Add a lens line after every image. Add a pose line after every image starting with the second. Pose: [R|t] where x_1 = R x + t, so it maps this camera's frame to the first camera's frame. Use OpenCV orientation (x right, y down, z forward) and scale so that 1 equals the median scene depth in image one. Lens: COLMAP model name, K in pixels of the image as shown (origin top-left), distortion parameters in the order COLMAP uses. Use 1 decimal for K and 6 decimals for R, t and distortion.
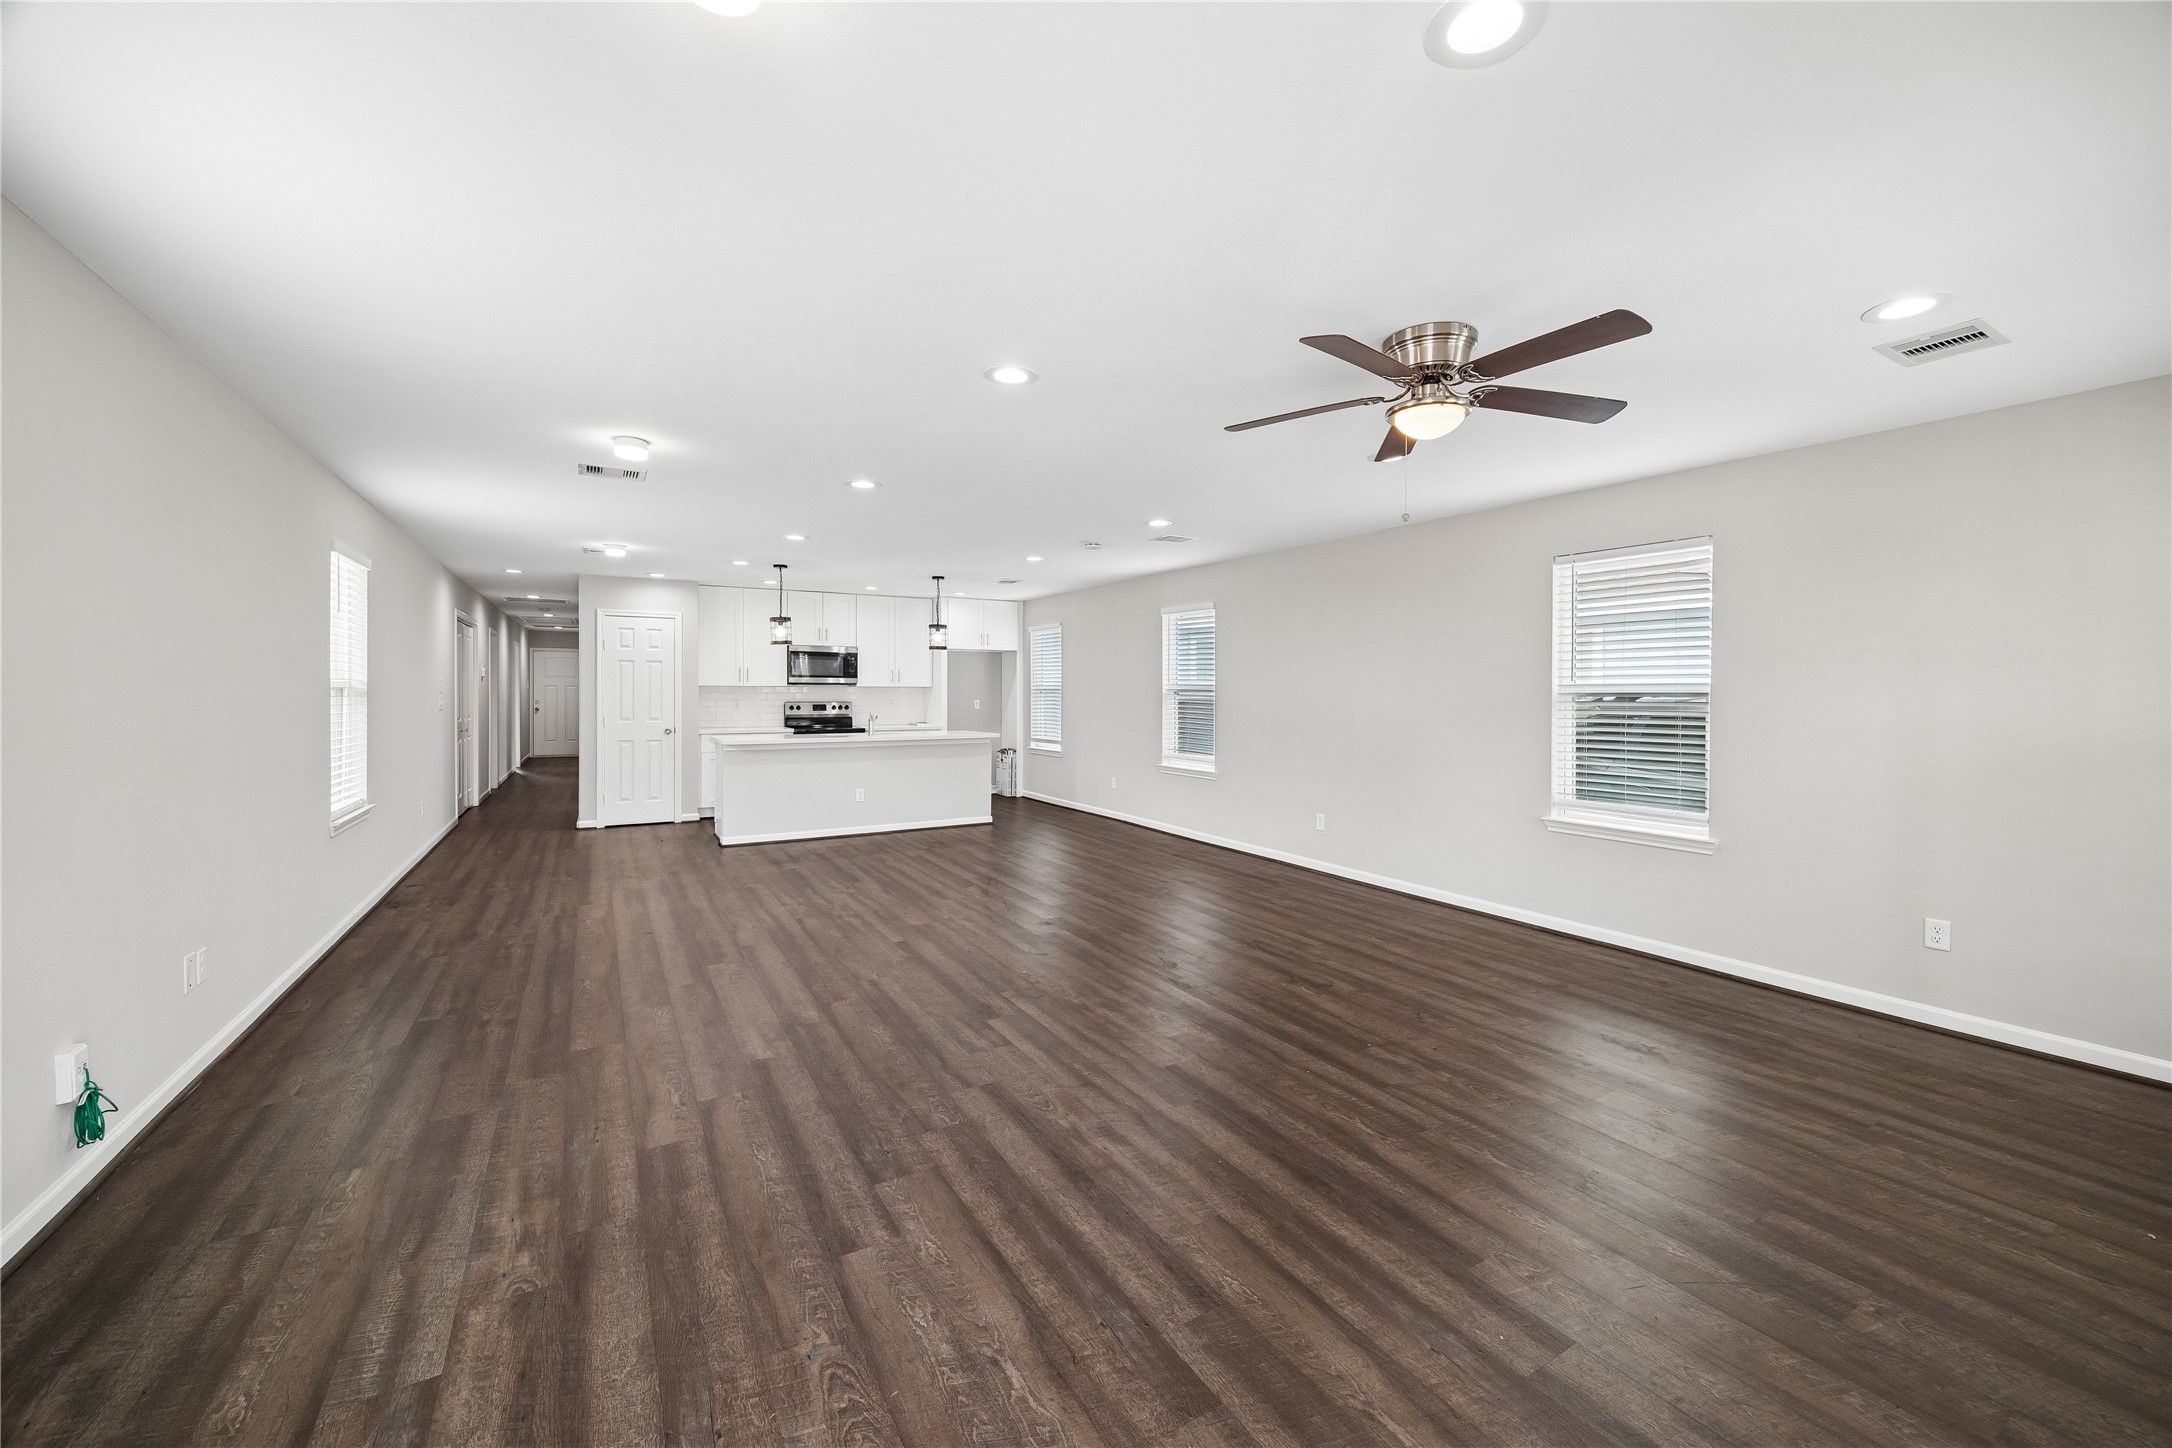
lens RADIAL K [[844.9, 0, 1092.3], [0, 844.9, 713.3], [0, 0, 1]] dist [0.003020, 0.003508]
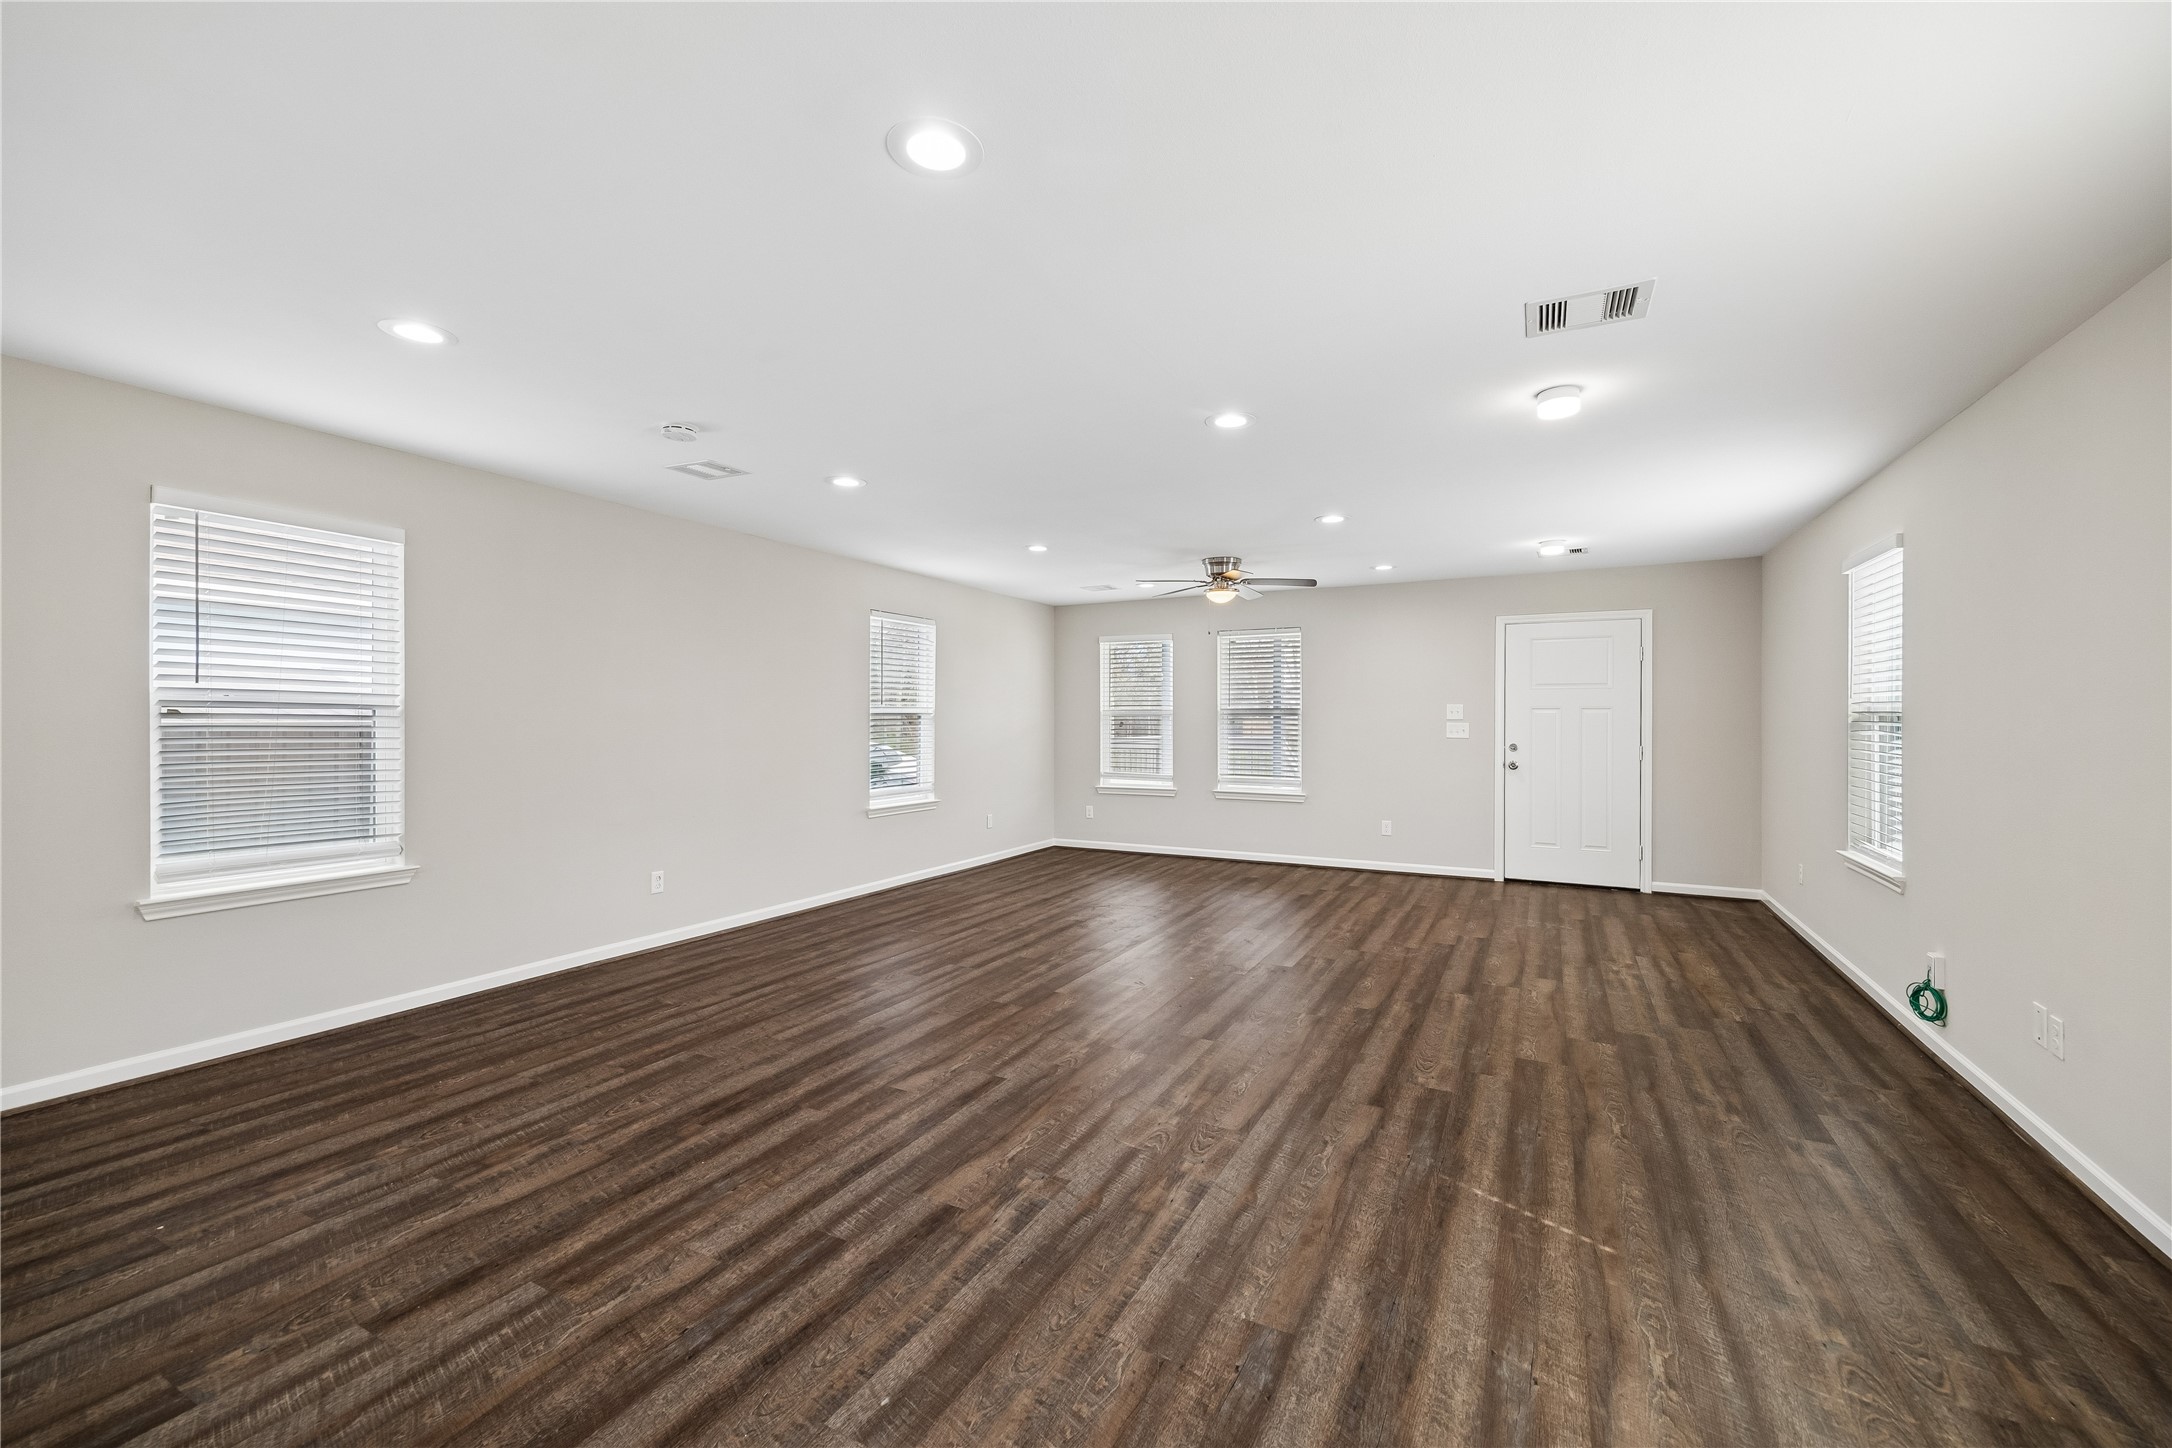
lens RADIAL K [[844.9, 0, 1093.4], [0, 844.9, 718.2], [0, 0, 1]] dist [0.003020, 0.003508]
pose [[-0.517556, -0.002369, 0.855646, -1.098035], [0.015964, 0.999795, 0.012424, -0.044212], [-0.855501, 0.020089, -0.517412, 1.951931]]
